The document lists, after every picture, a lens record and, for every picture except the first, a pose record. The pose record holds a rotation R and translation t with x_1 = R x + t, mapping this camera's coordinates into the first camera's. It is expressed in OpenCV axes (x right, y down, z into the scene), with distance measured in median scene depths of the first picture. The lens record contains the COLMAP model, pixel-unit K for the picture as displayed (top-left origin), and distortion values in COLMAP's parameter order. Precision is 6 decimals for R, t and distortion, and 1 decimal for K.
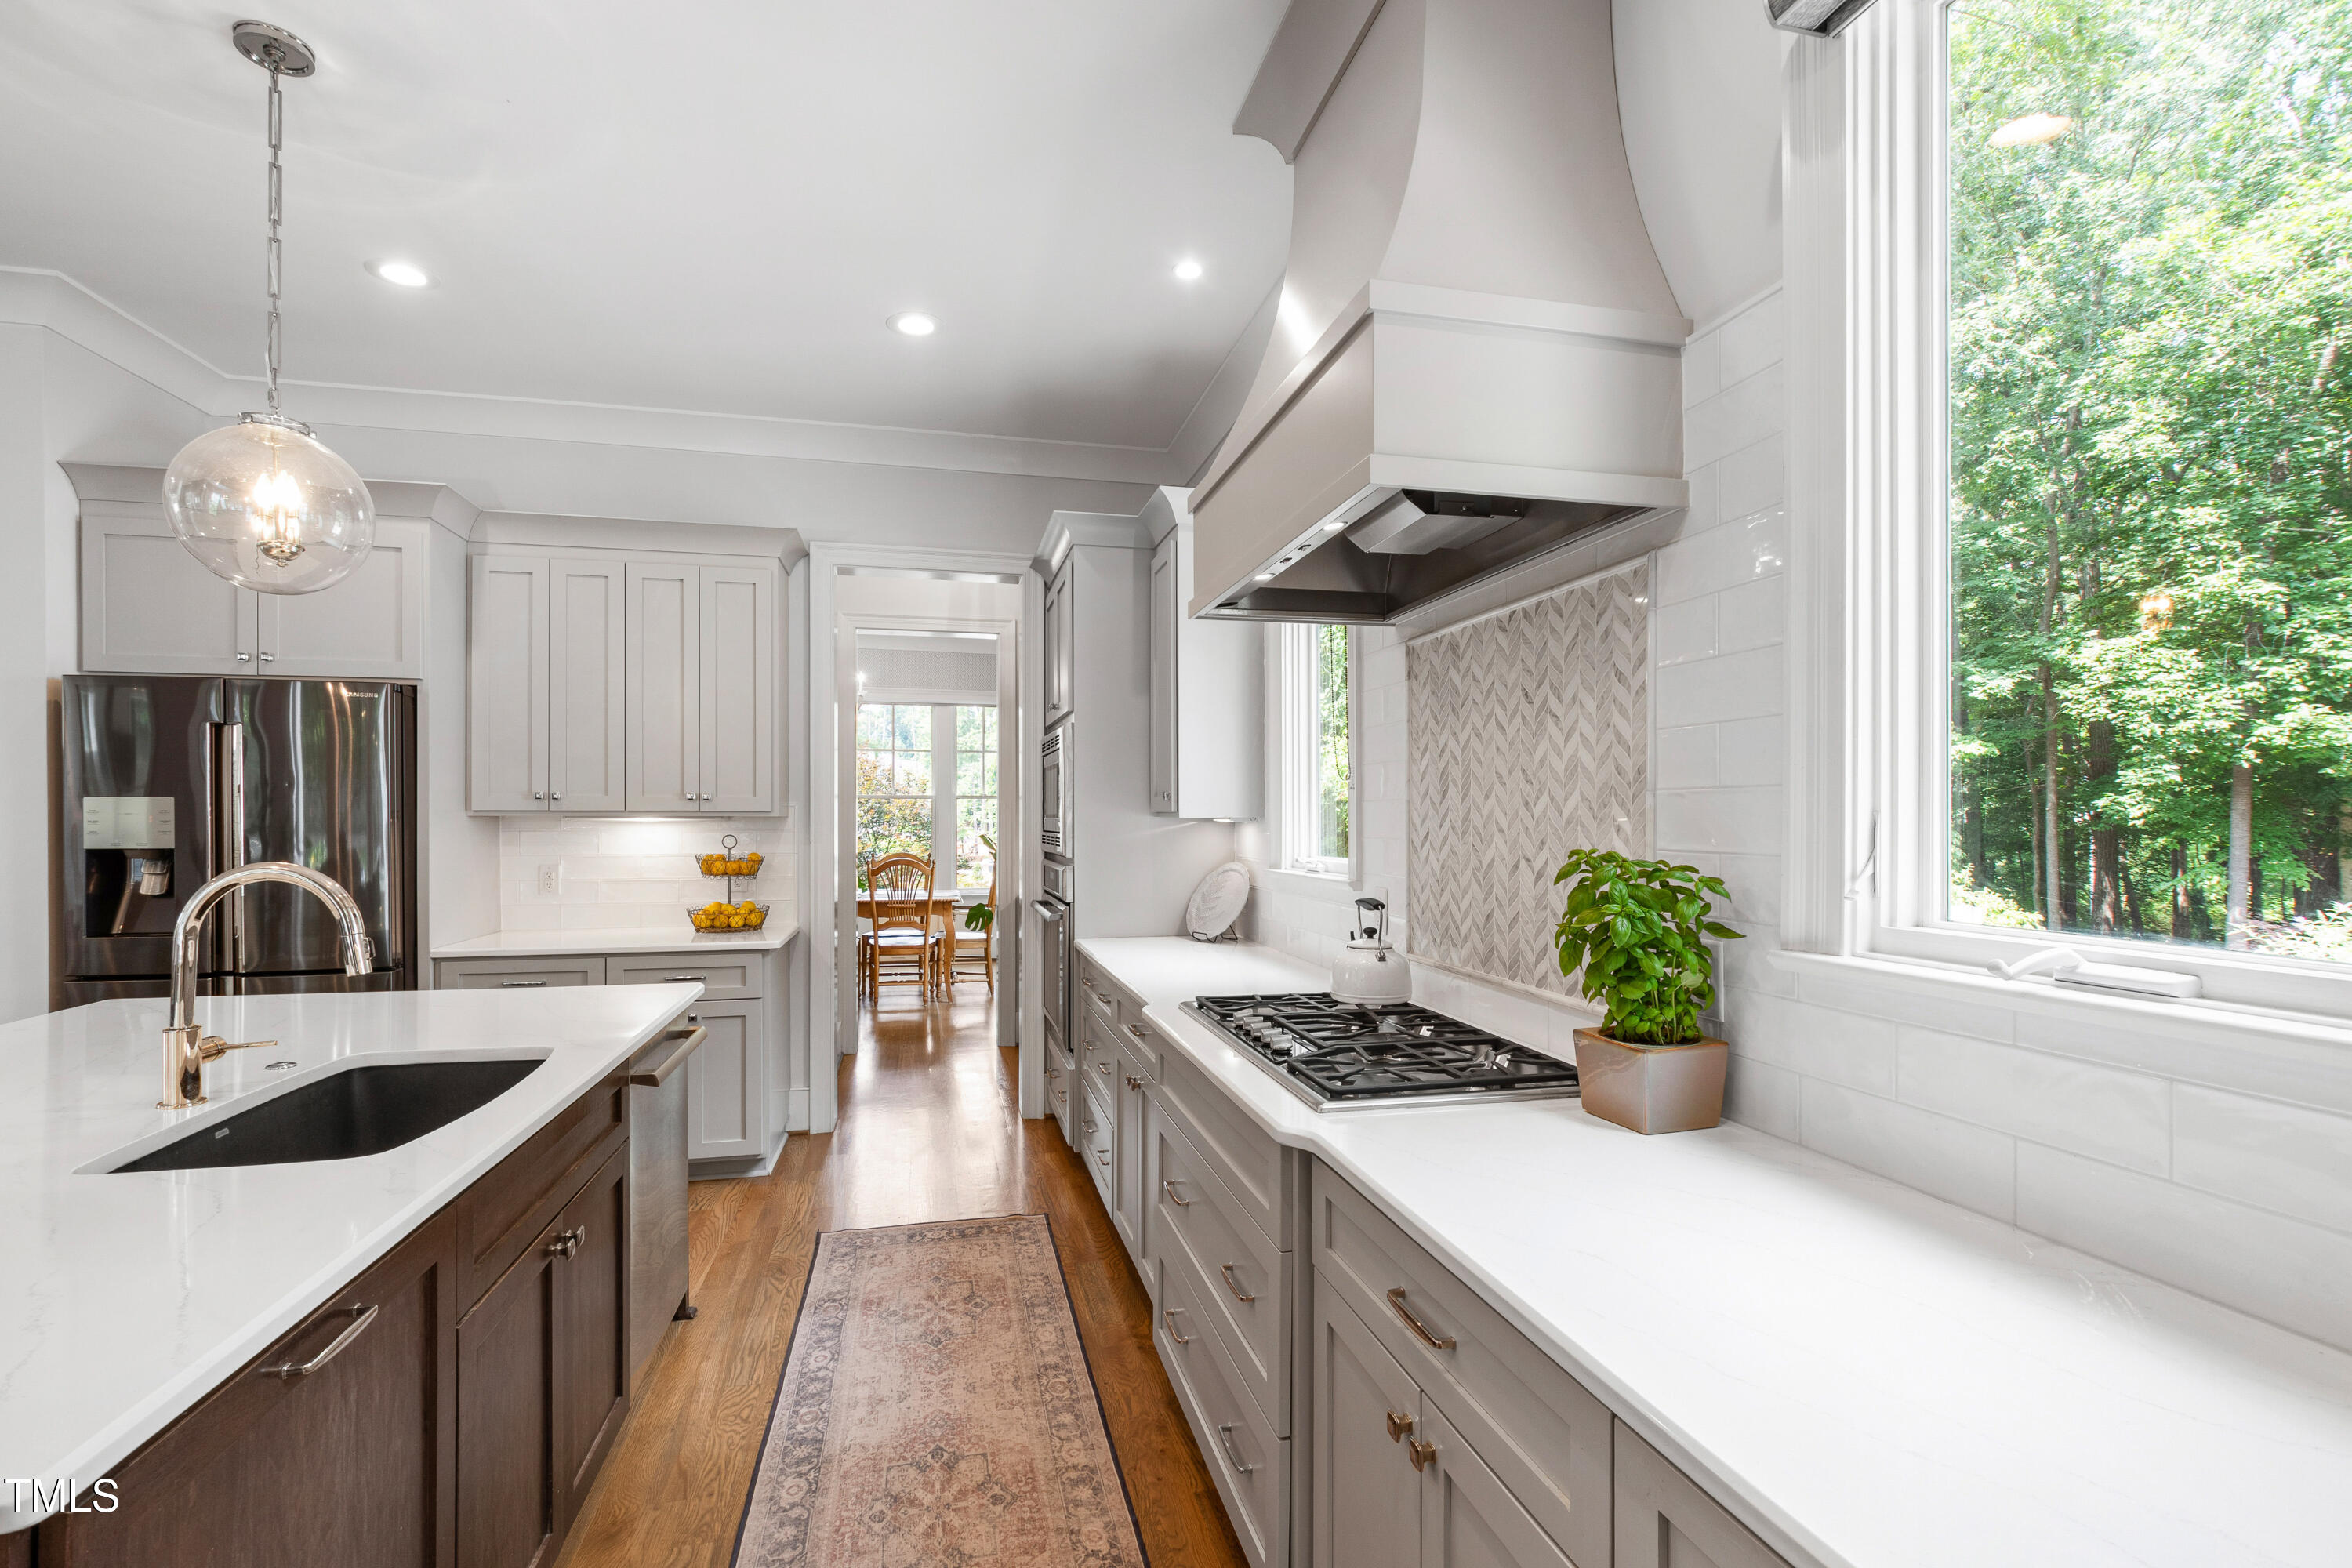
lens RADIAL K [[1058.3, 0, 1169.6], [0, 1058.3, 816.3], [0, 0, 1]] dist [-0.004082, 0.003163]
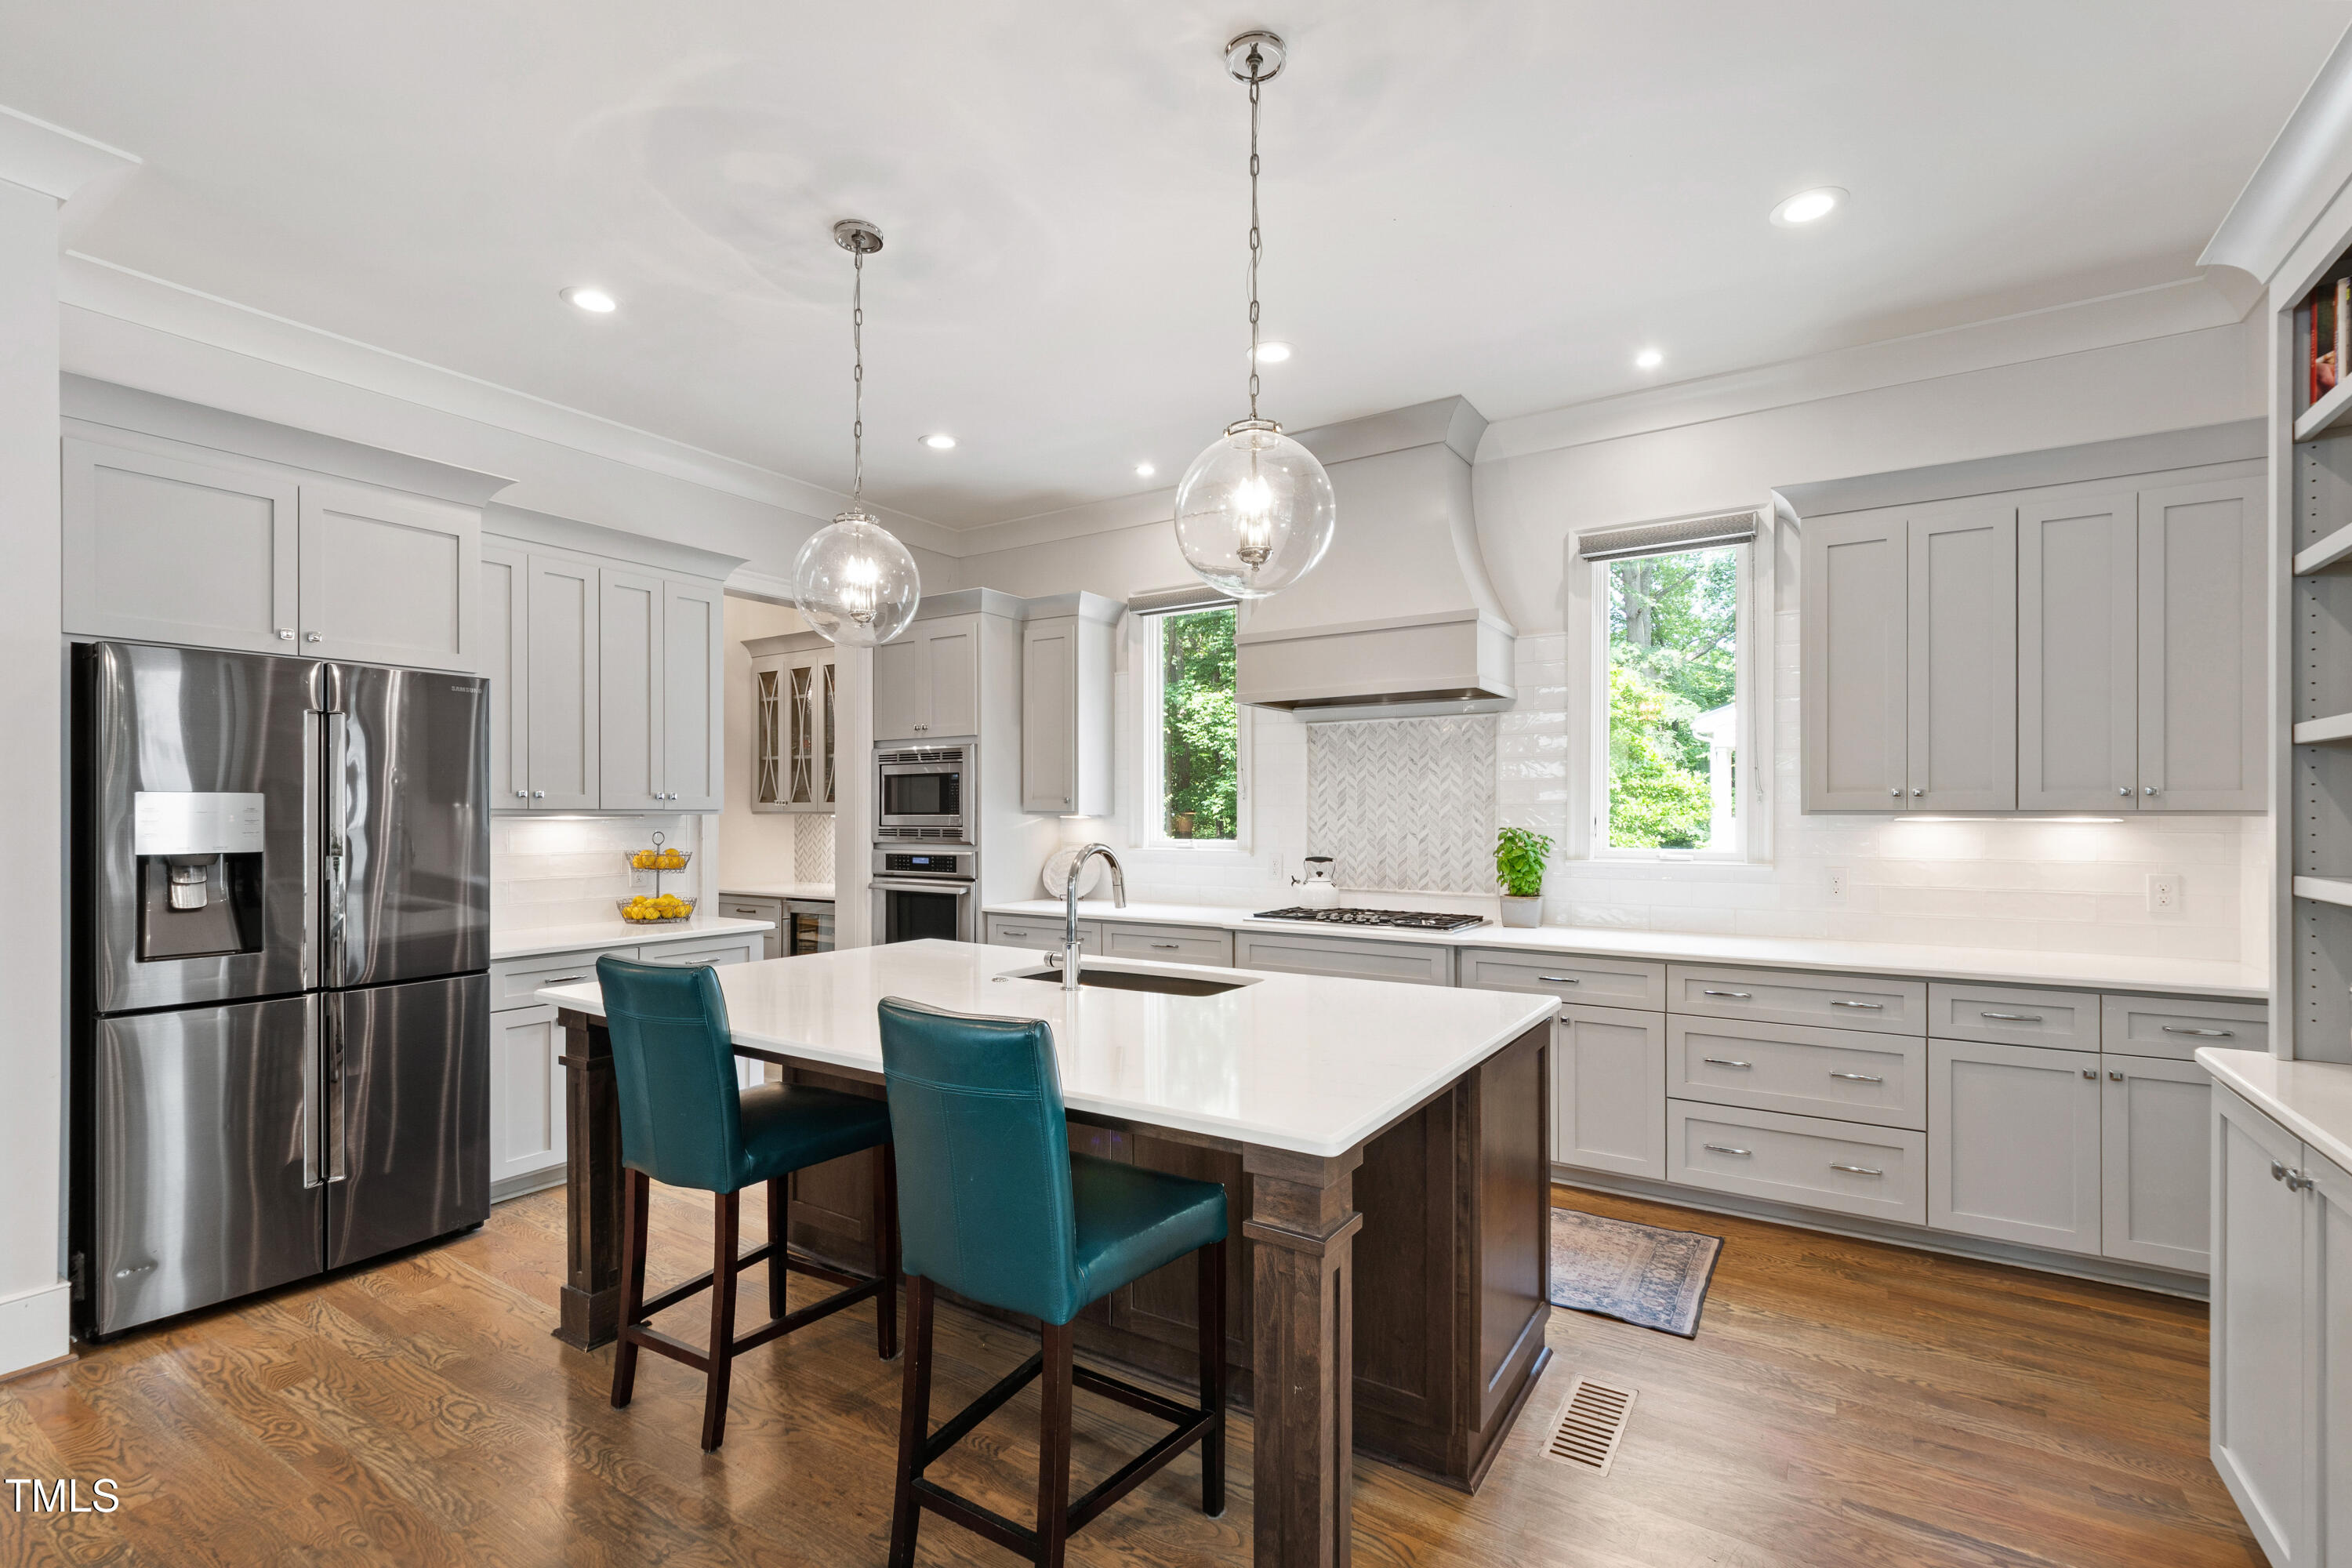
lens RADIAL K [[1058.3, 0, 1201.4], [0, 1058.3, 812.3], [0, 0, 1]] dist [-0.004082, 0.003163]
pose [[0.705153, 0.001013, 0.709055, -0.969472], [-0.000468, 0.999999, -0.000963, -0.001578], [-0.709055, 0.000347, 0.705153, -0.159922]]
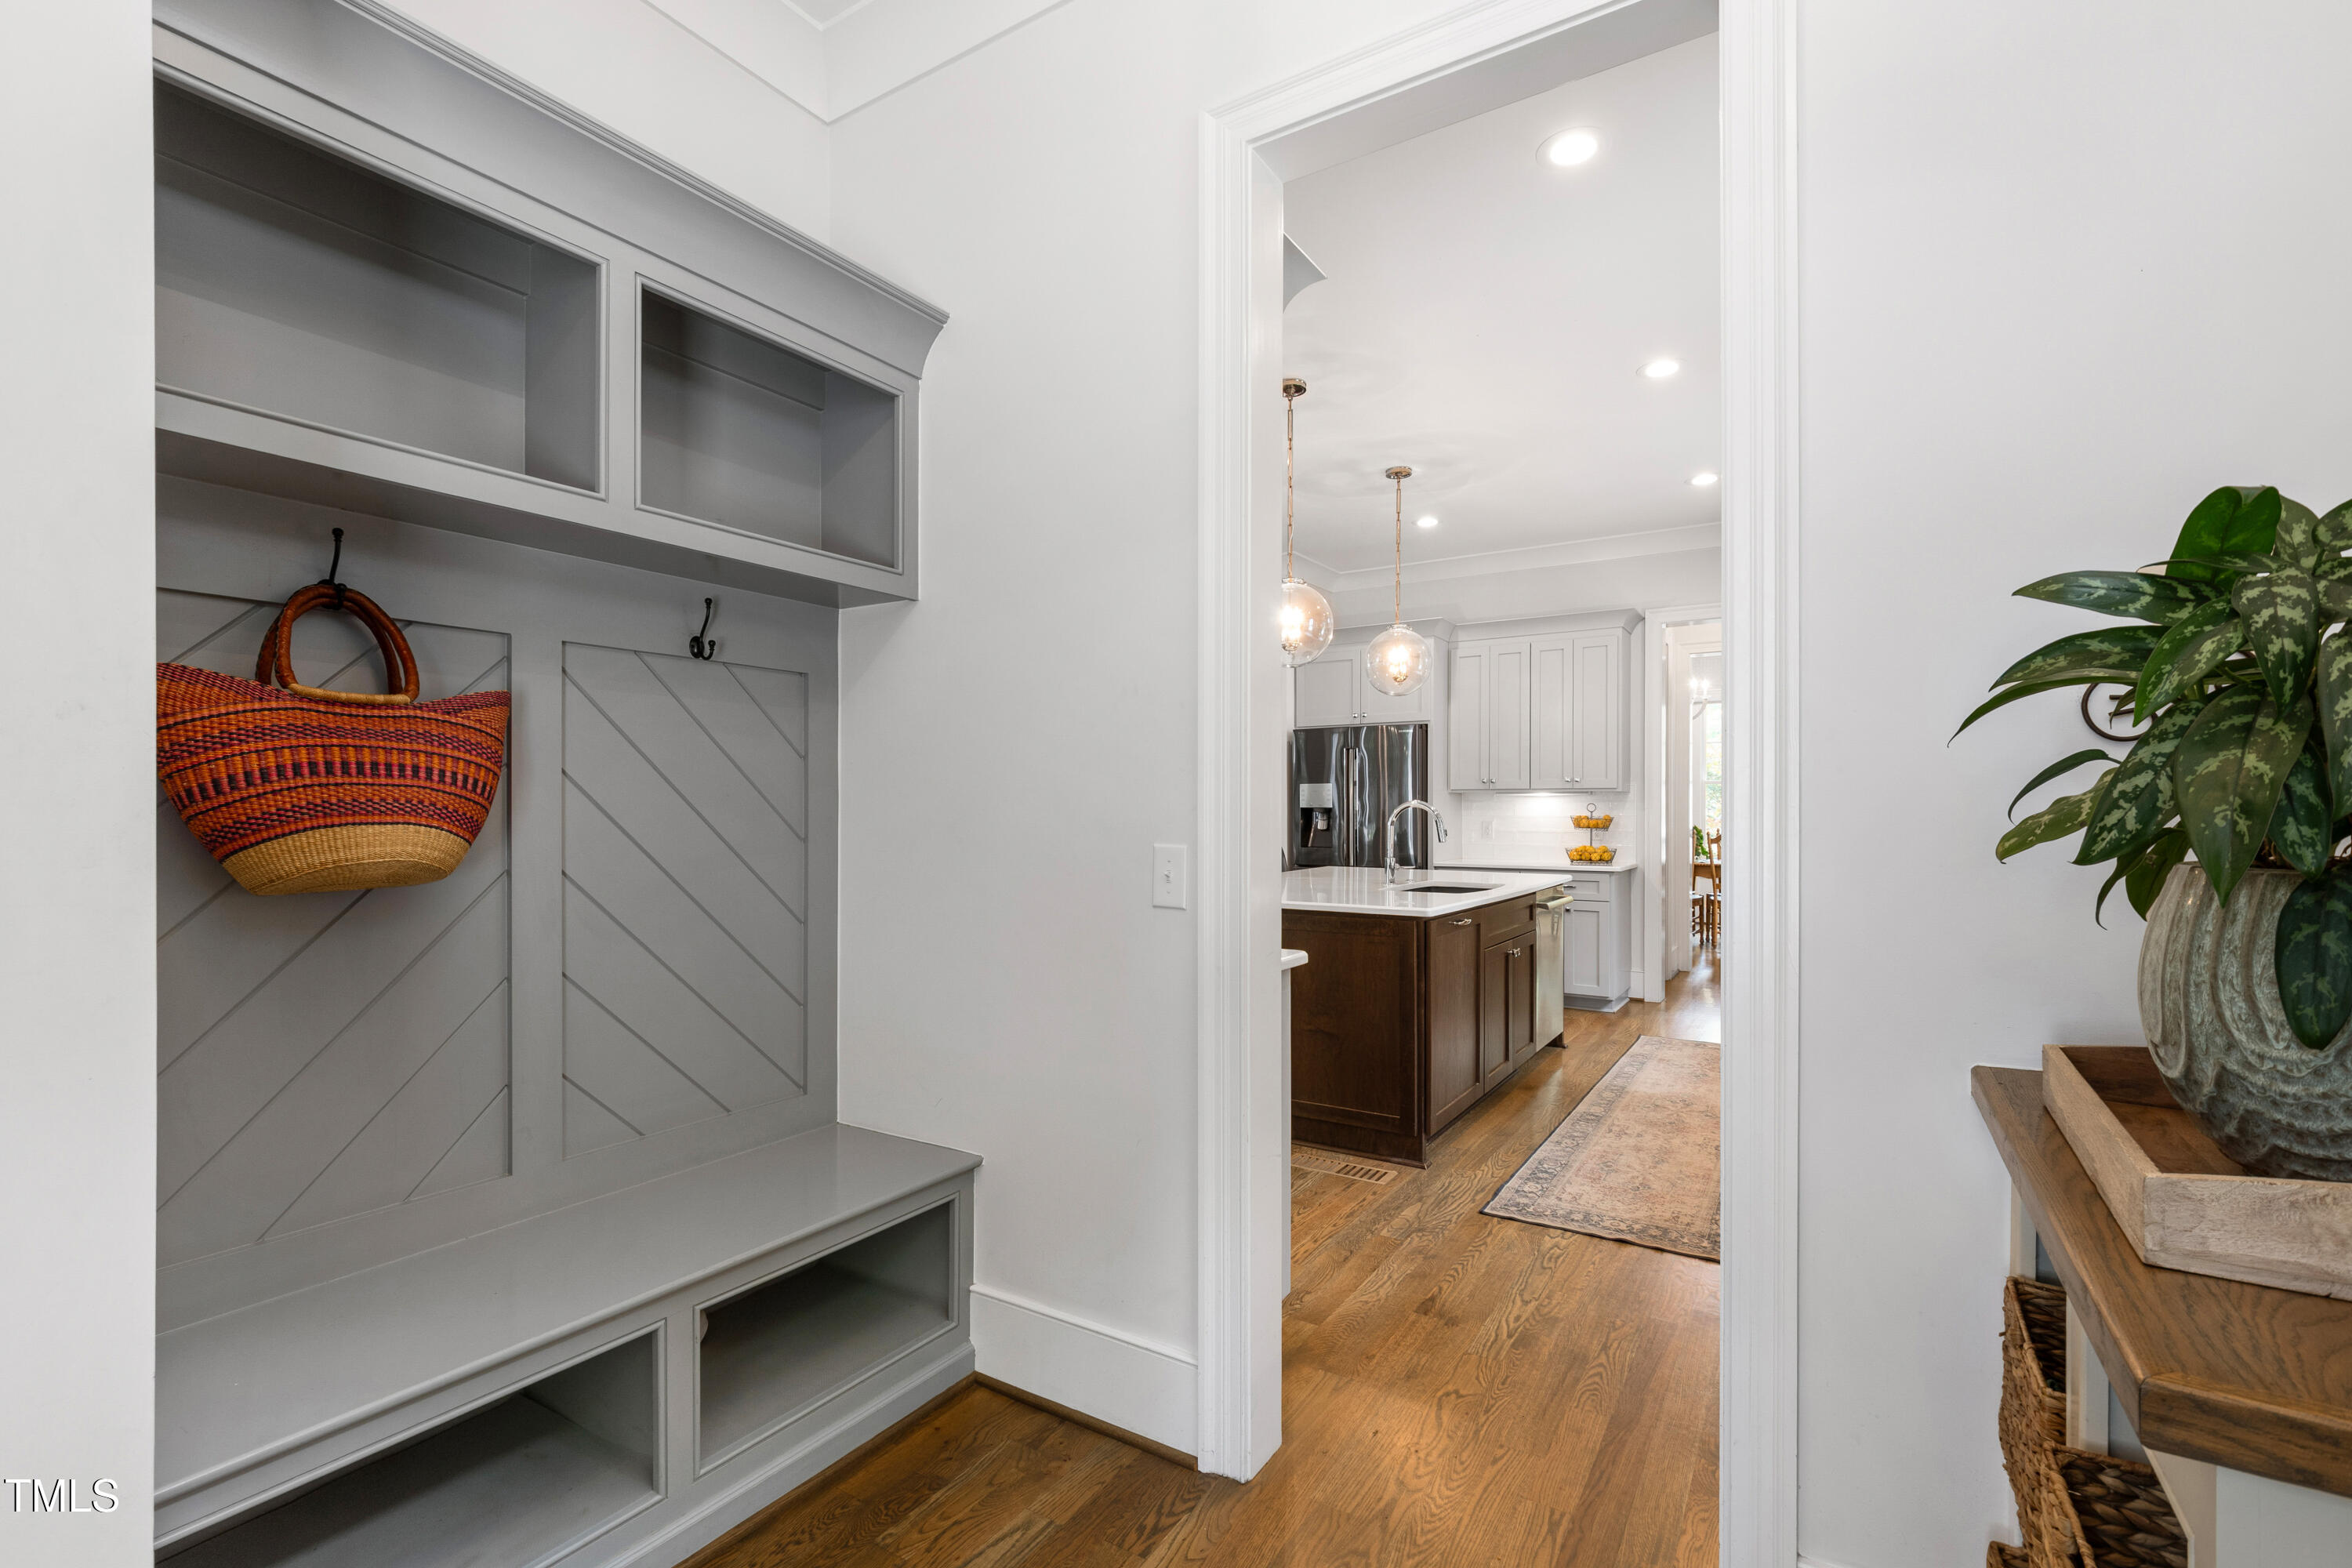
lens RADIAL K [[1058.3, 0, 1151.2], [0, 1058.3, 820.9], [0, 0, 1]] dist [-0.004082, 0.003163]
pose [[0.691030, 0.005247, -0.722807, 0.346142], [0.000475, 0.999970, 0.007712, 0.039040], [0.722826, -0.005672, 0.691007, -0.724369]]
